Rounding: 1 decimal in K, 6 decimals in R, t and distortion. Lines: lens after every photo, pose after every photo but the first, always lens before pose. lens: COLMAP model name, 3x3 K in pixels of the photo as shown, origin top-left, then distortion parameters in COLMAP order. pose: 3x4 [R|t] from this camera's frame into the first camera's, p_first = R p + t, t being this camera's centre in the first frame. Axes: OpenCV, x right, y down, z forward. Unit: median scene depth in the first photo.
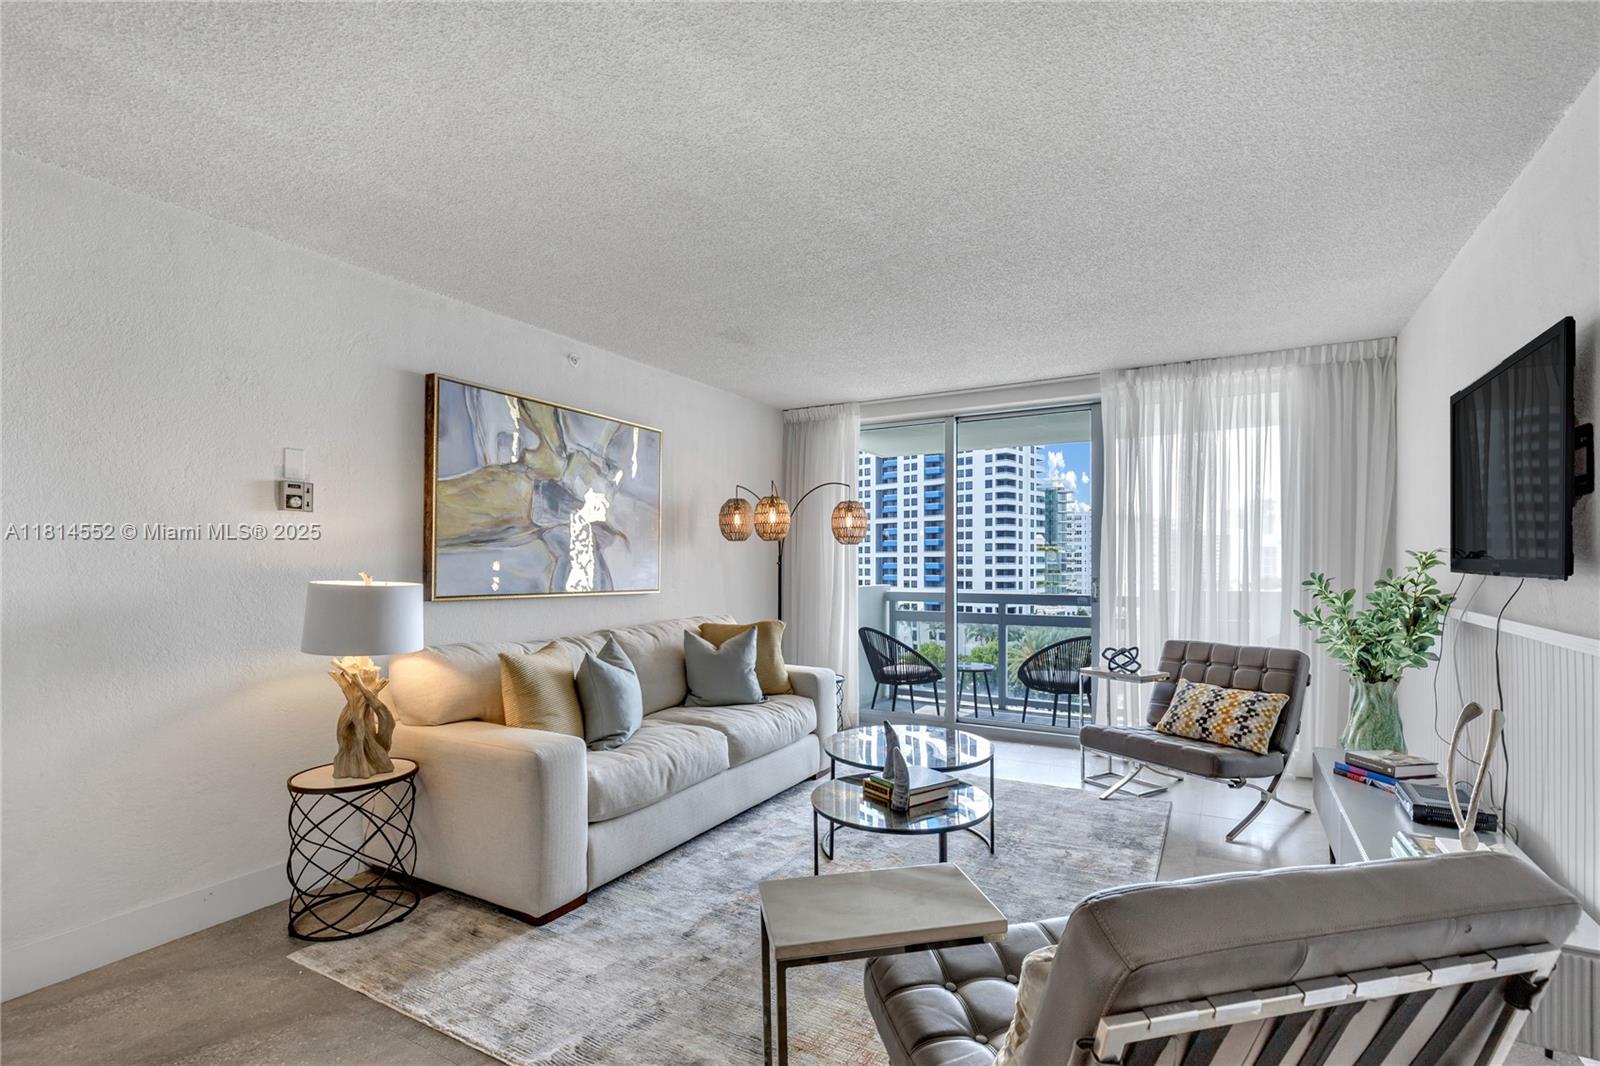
lens RADIAL K [[738.5, 0, 819.3], [0, 738.5, 563.4], [0, 0, 1]] dist [0.003725, 0.000082]
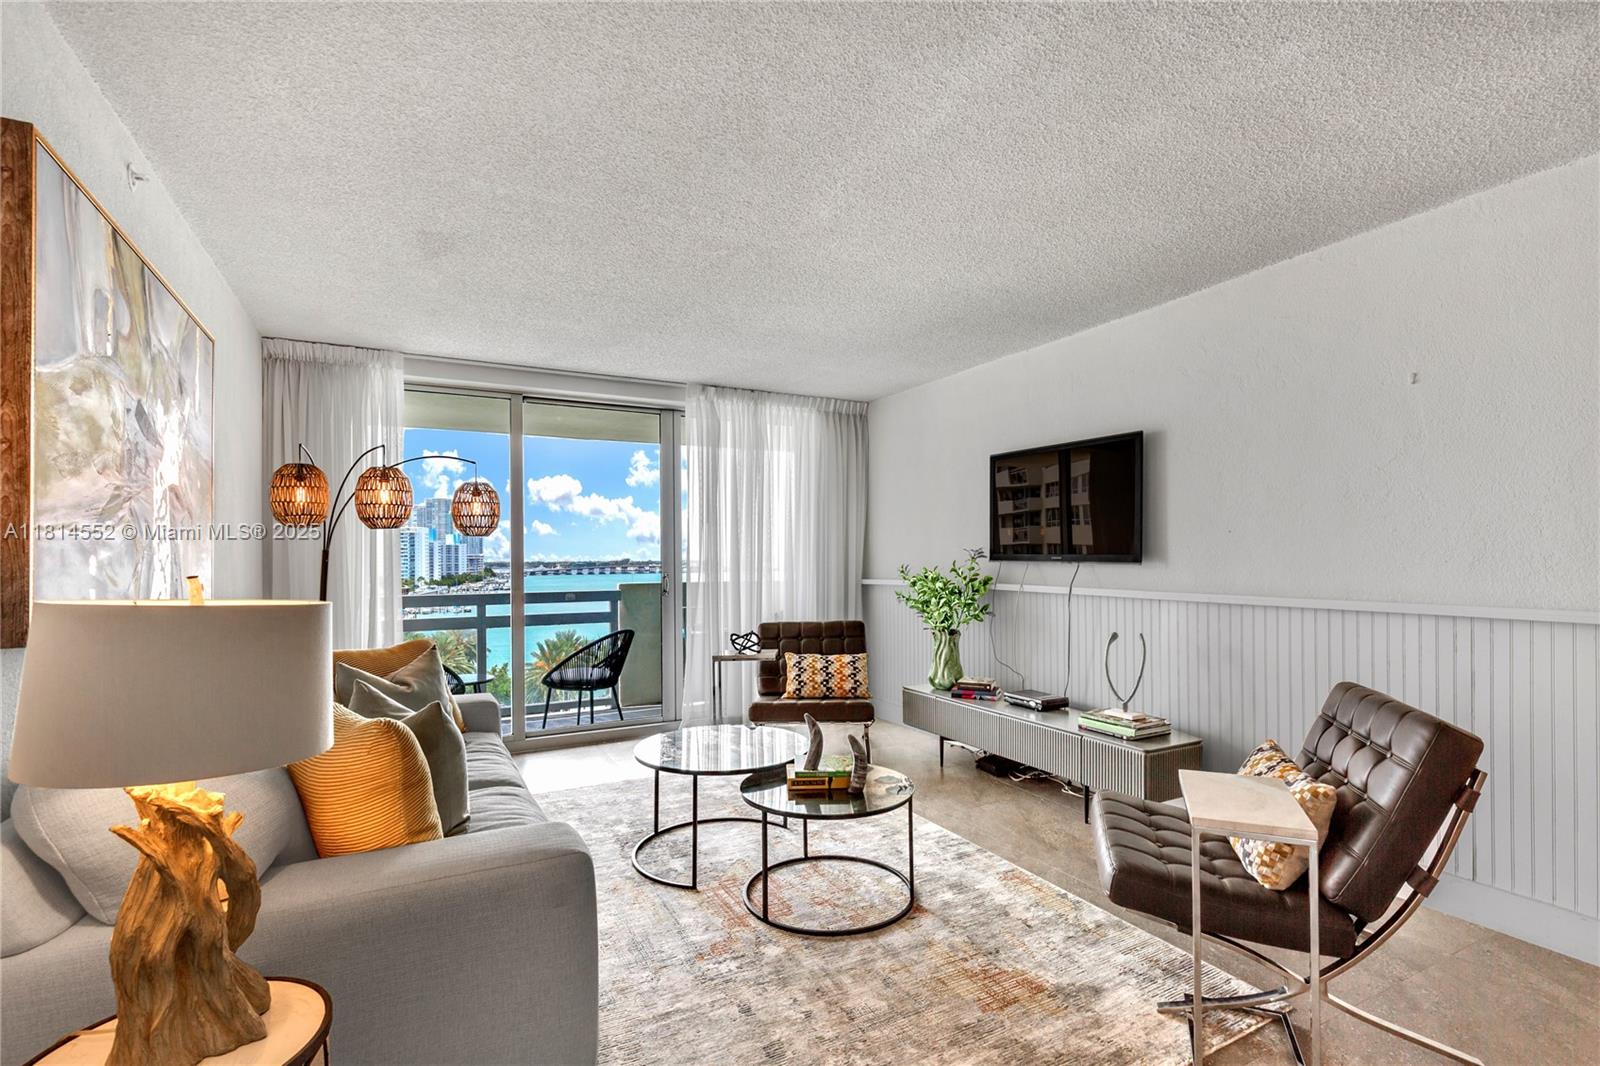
lens RADIAL K [[747.3, 0, 798.8], [0, 747.3, 555.8], [0, 0, 1]] dist [0.010055, -0.000486]
pose [[0.548007, 0.000236, 0.836474, -0.547751], [0.006384, 0.999970, -0.004465, 0.001875], [-0.836449, 0.007787, 0.547989, 0.320166]]
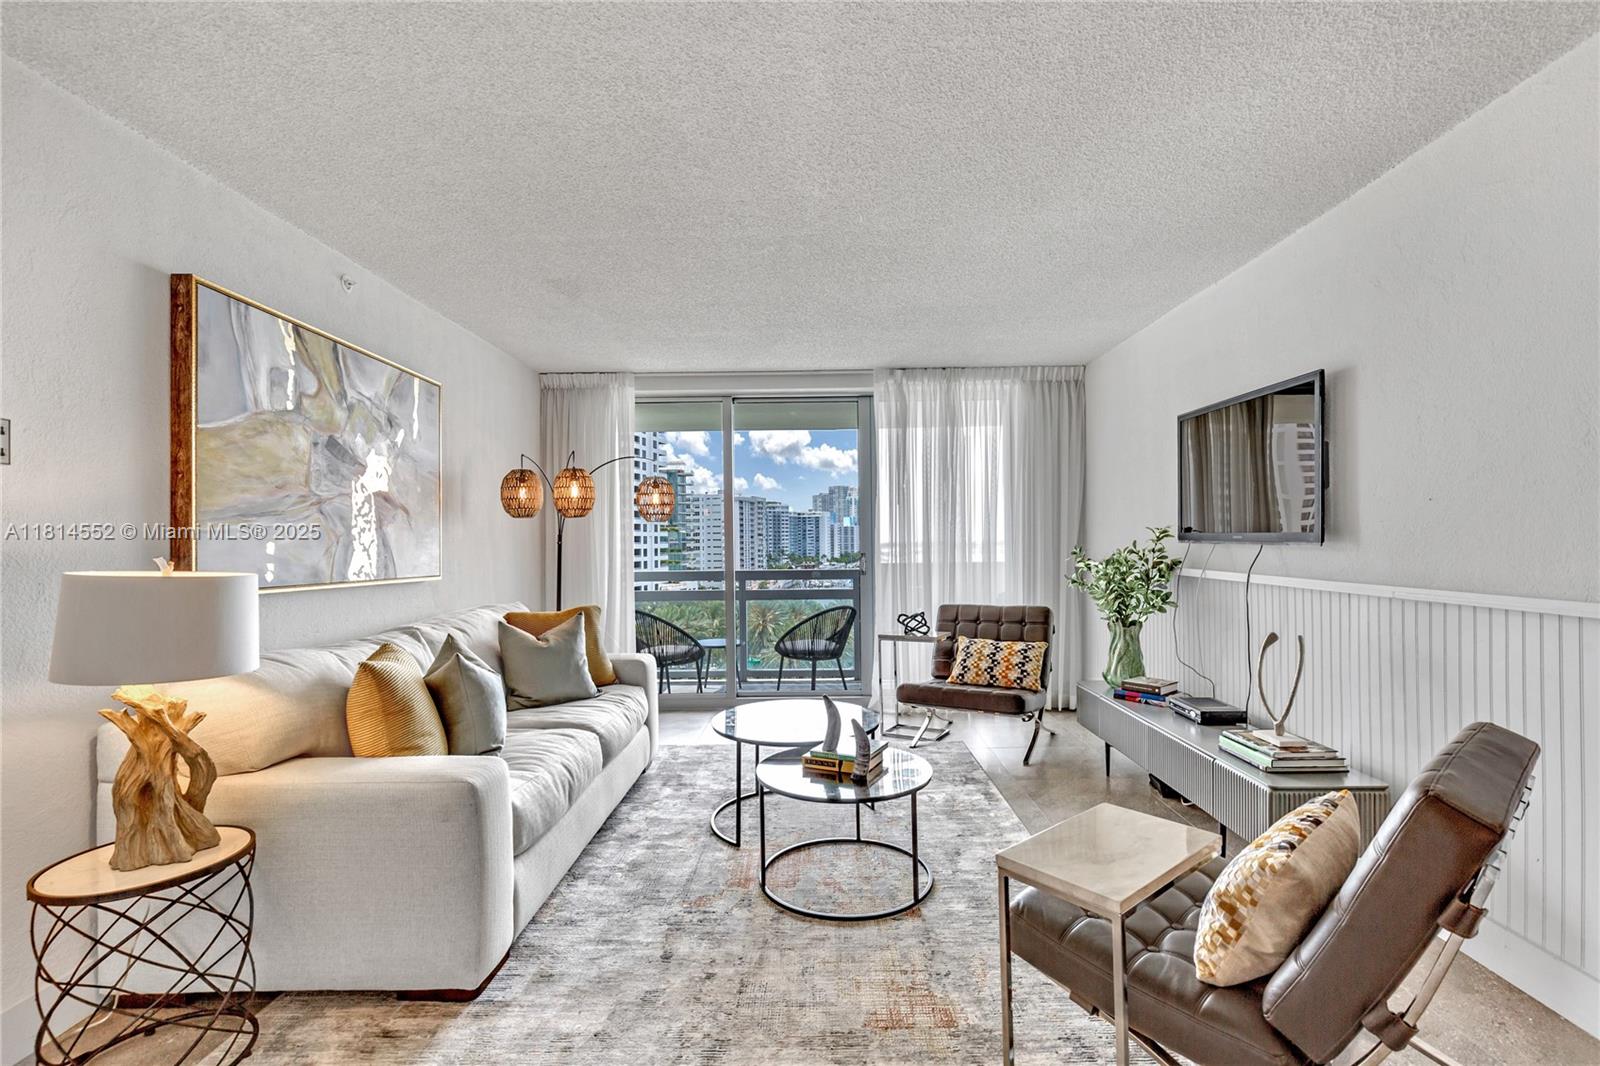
lens RADIAL K [[730.9, 0, 808.5], [0, 730.9, 544.0], [0, 0, 1]] dist [0.005308, 0.000049]
pose [[0.879466, -0.010586, 0.475844, -0.287871], [0.010302, 0.999942, 0.003204, 0.002146], [-0.475851, 0.002085, 0.879524, 0.091677]]
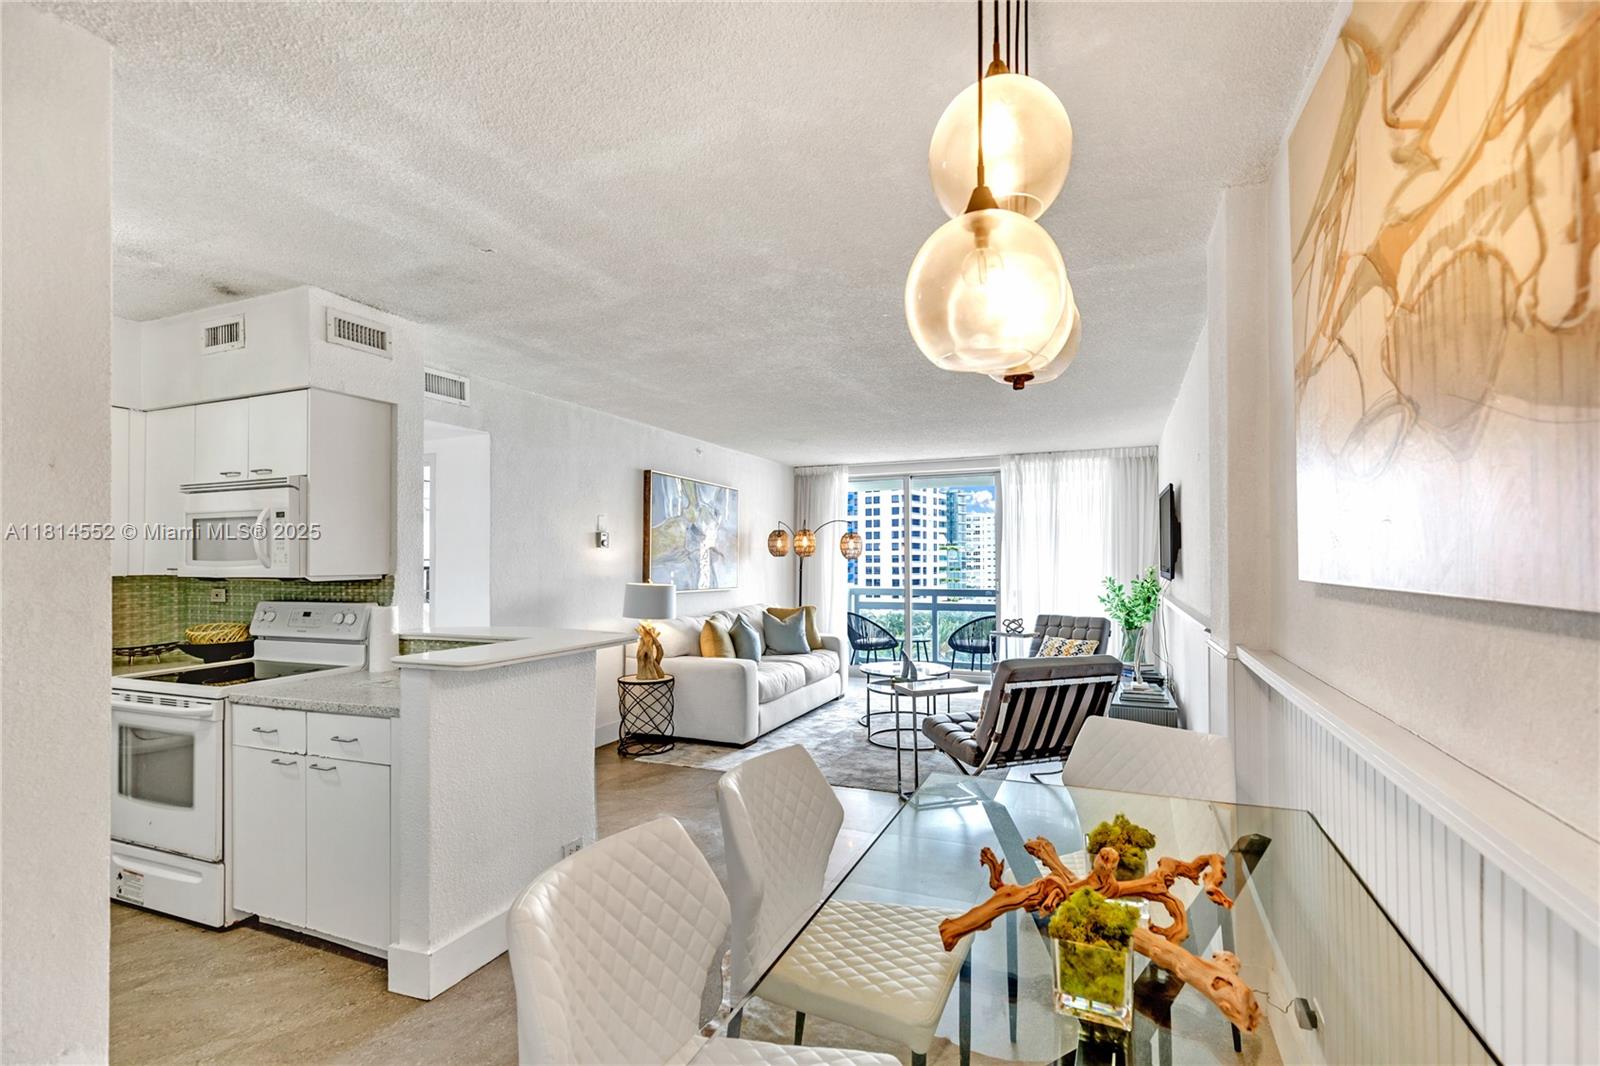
lens RADIAL K [[722.8, 0, 799.6], [0, 722.8, 548.3], [0, 0, 1]] dist [0.001009, -0.000033]
pose [[0.995274, -0.000736, 0.097101, -0.277244], [0.002513, 0.999831, -0.018184, -0.024557], [-0.097071, 0.018342, 0.995108, -0.699951]]
